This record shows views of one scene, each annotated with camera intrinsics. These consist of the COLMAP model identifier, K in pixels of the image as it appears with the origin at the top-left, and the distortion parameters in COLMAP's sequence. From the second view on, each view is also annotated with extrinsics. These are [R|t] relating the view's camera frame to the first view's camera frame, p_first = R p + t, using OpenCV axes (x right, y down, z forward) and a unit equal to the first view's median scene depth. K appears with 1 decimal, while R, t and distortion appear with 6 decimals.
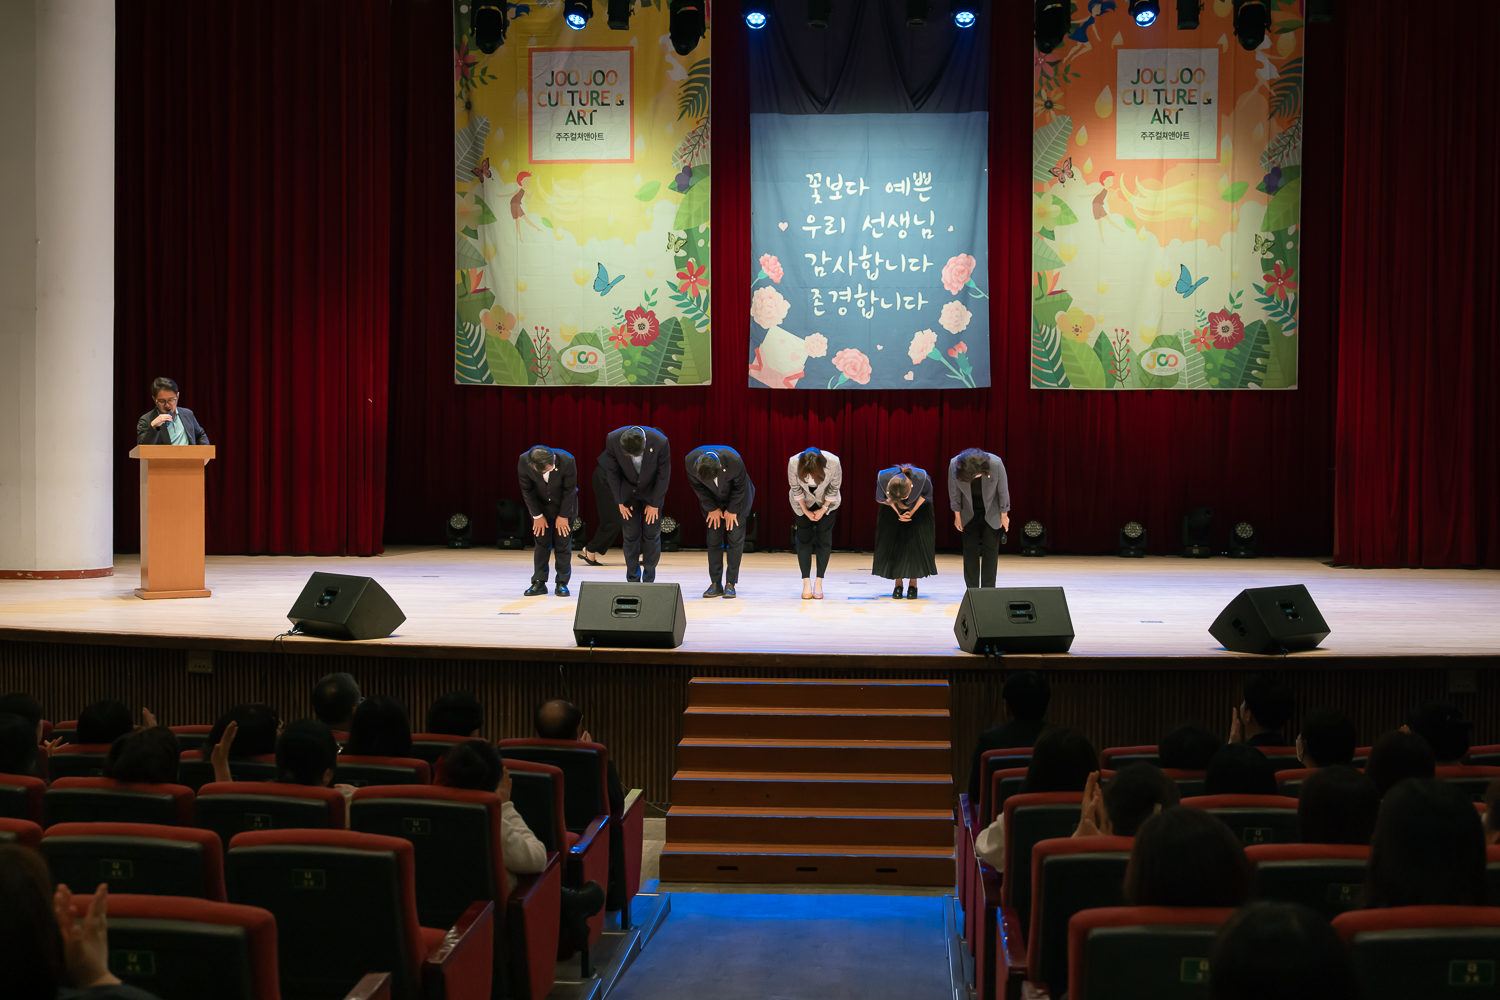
lens RADIAL K [[1549.3, 0, 781.3], [0, 1549.3, 479.1], [0, 0, 1]] dist [0.028154, 0.025503]
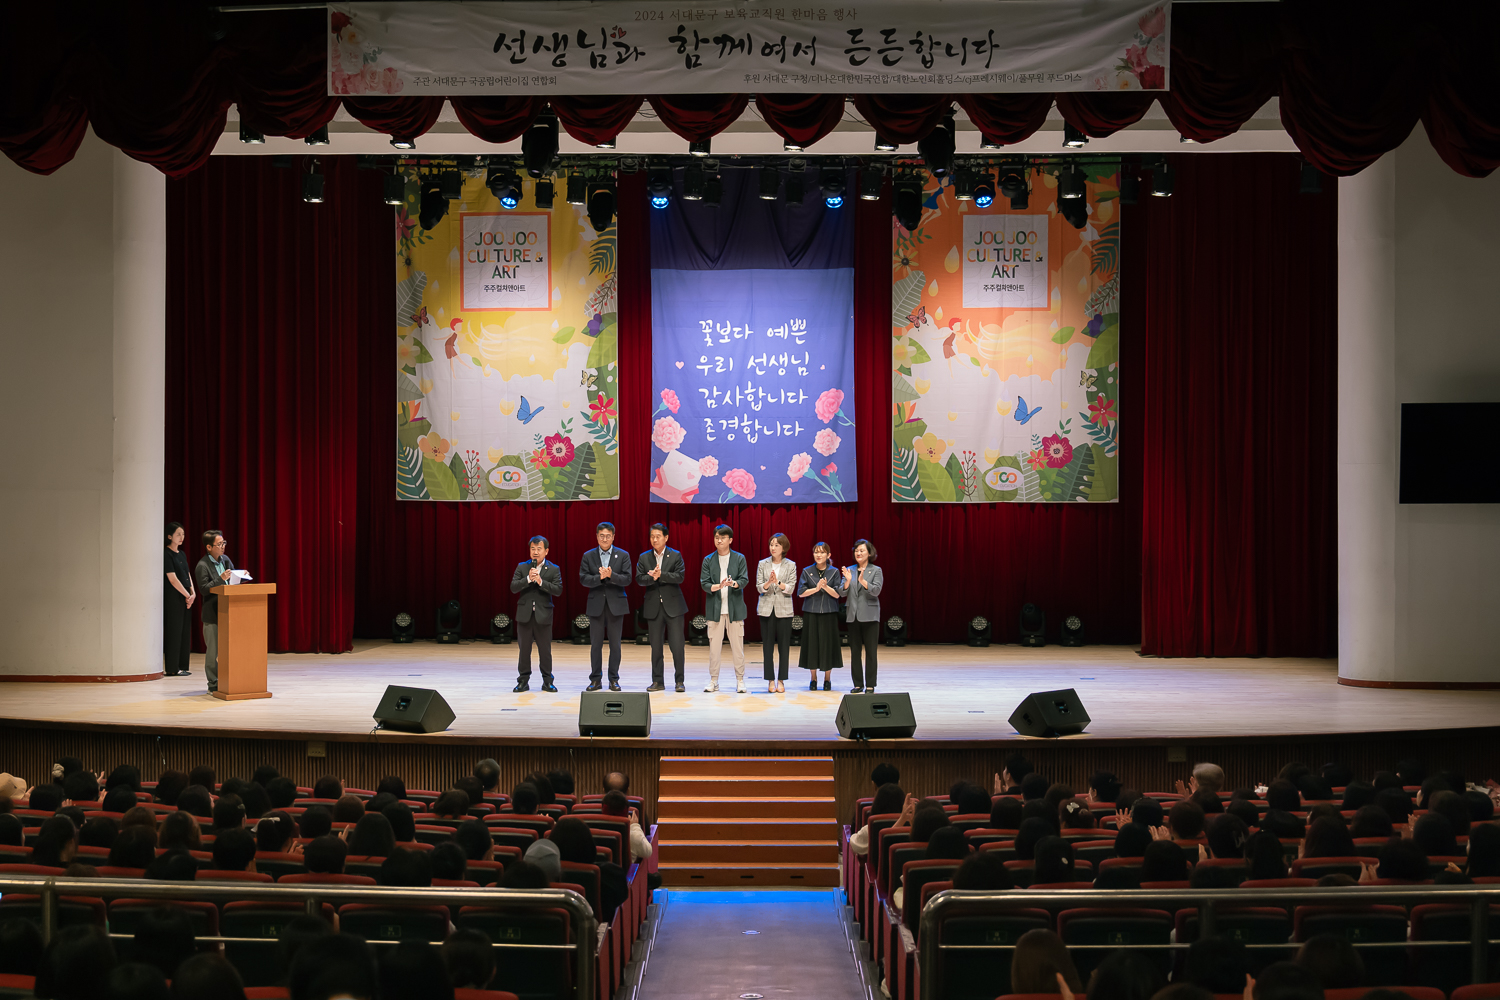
lens RADIAL K [[1904.6, 0, 630.4], [0, 1904.6, 491.2], [0, 0, 1]] dist [0.149953, -0.372411]
pose [[0.999841, -0.009068, 0.015333, -0.059550], [0.009089, 0.999958, -0.001274, -0.066432], [-0.015321, 0.001414, 0.999882, -0.444590]]
